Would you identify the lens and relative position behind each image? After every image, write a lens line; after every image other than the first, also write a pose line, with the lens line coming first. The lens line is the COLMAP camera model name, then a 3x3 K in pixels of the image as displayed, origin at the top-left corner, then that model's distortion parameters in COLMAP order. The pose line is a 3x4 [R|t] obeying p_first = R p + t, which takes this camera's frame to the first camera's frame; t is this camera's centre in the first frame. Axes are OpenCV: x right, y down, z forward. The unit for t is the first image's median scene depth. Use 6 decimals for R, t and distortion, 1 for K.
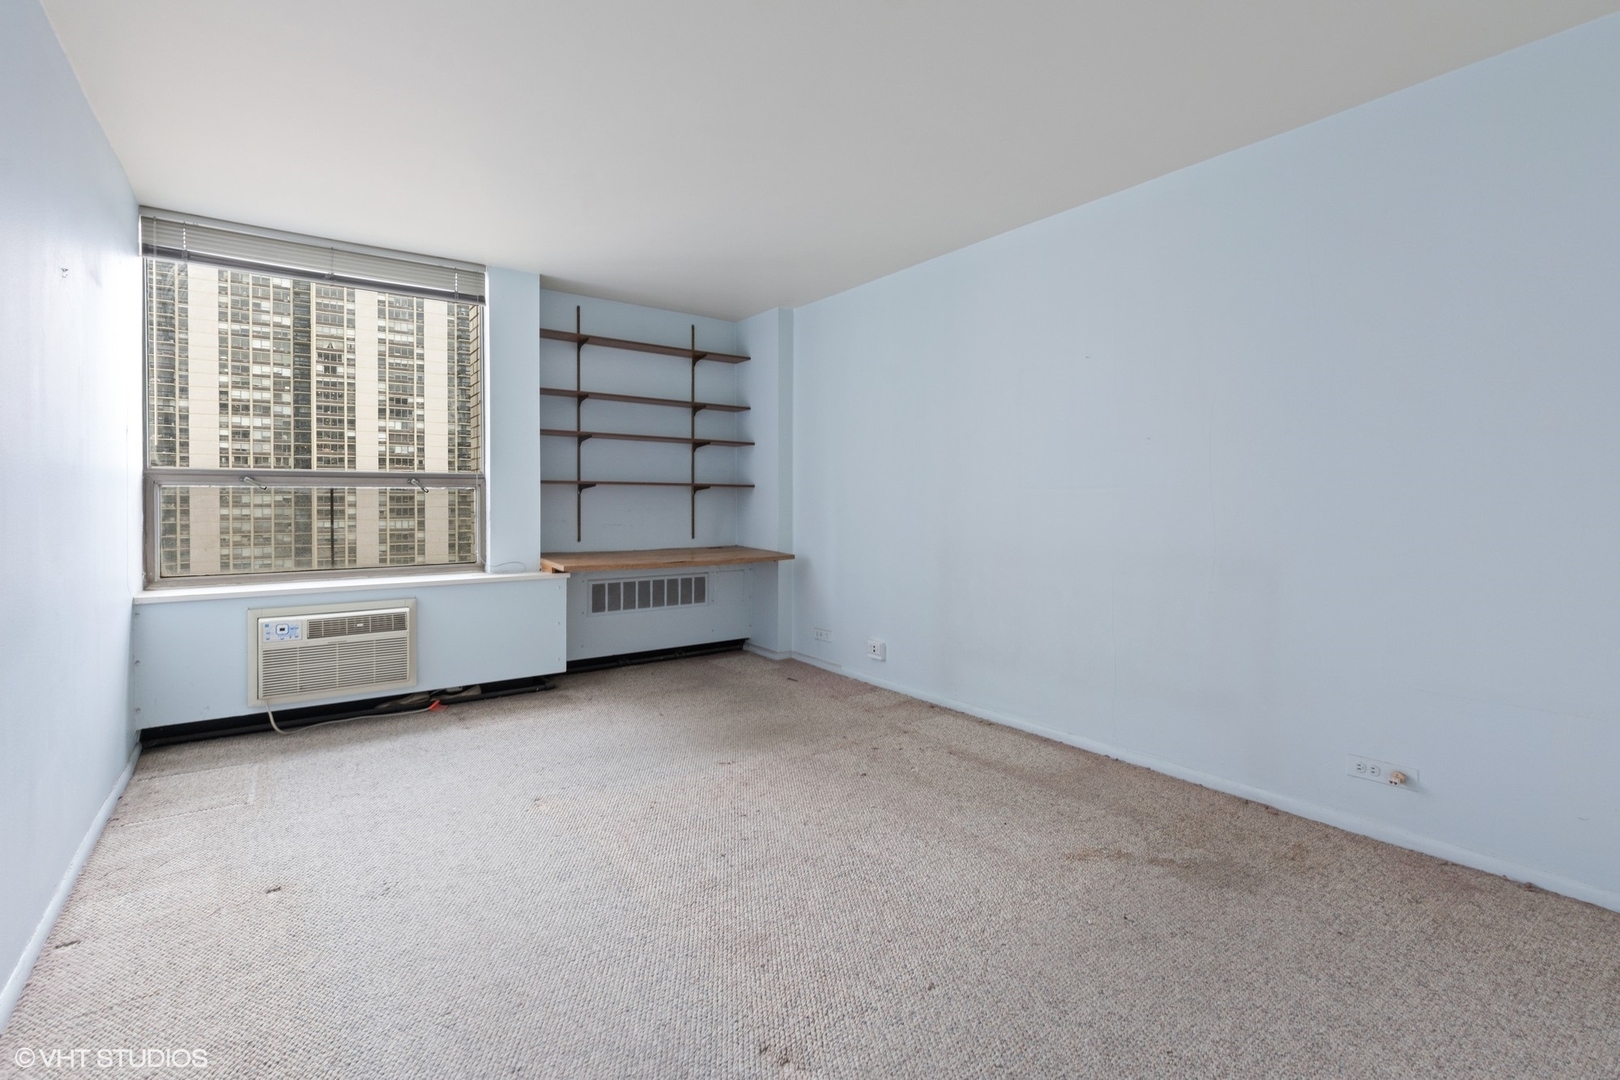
lens RADIAL K [[738.6, 0, 808.4], [0, 738.6, 504.8], [0, 0, 1]] dist [-0.004631, -0.000511]
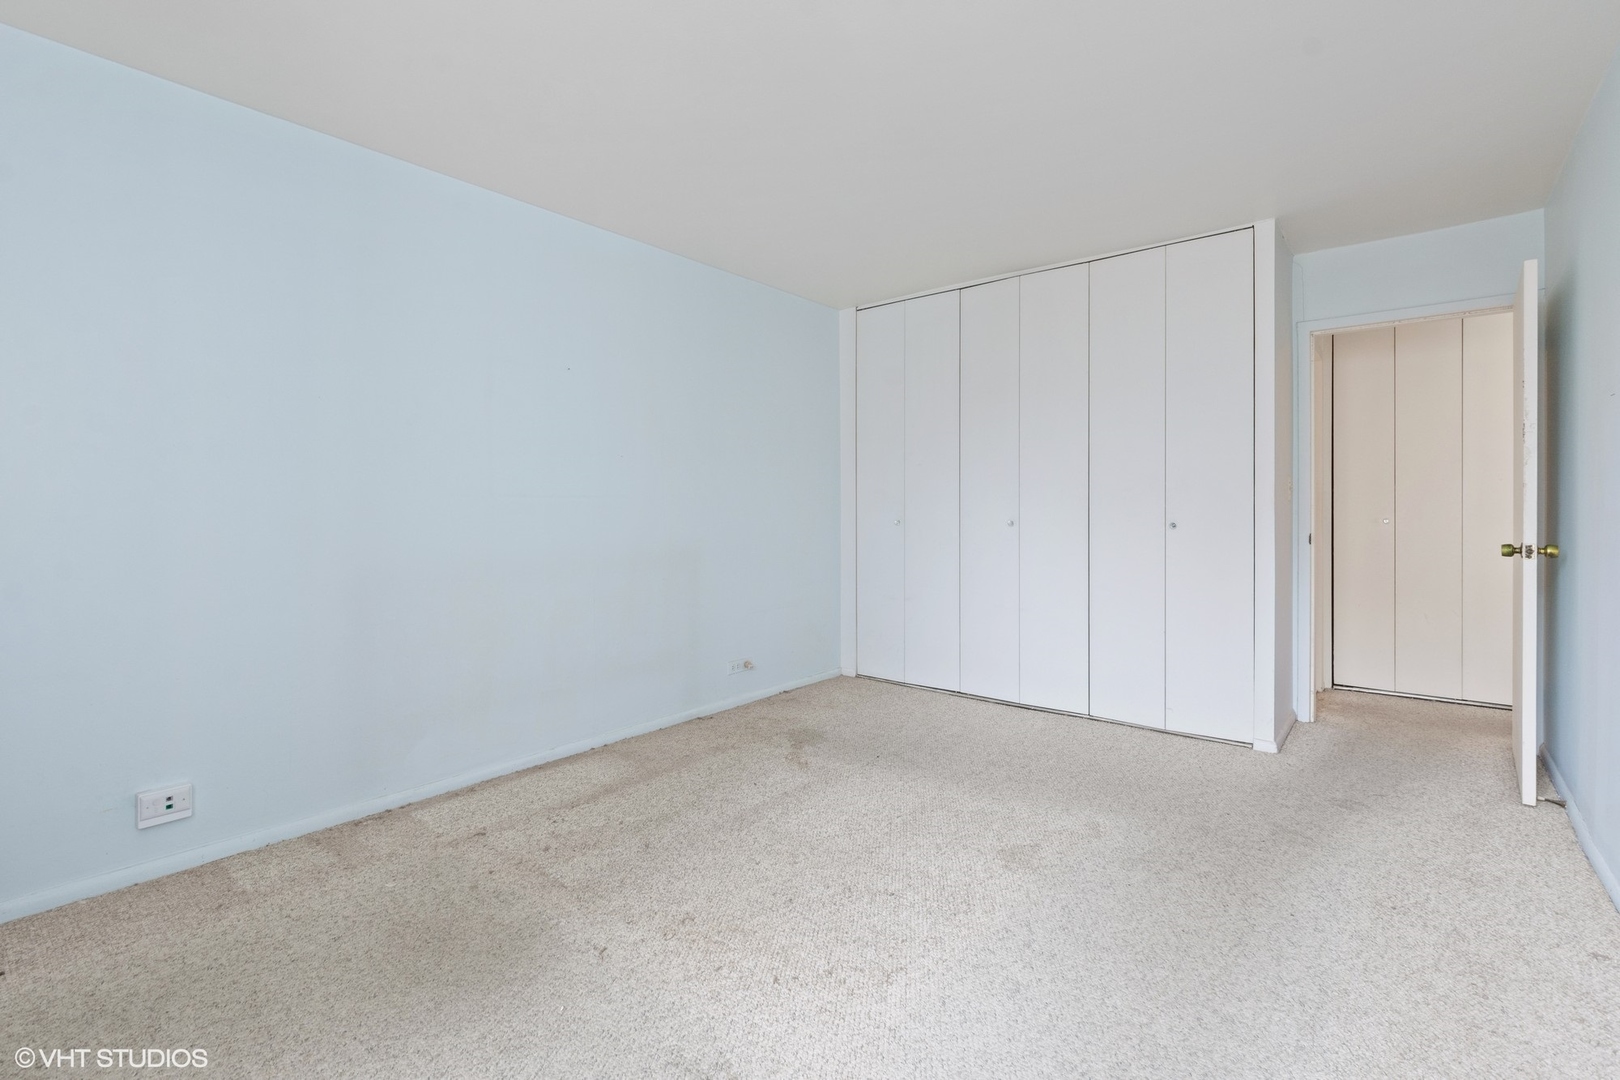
lens RADIAL K [[738.6, 0, 808.4], [0, 738.6, 504.8], [0, 0, 1]] dist [-0.004631, -0.000511]
pose [[-0.243889, -0.000705, 0.969803, -0.753532], [0.010646, 0.999938, 0.003404, -0.015768], [-0.969745, 0.011155, -0.243866, 1.004371]]
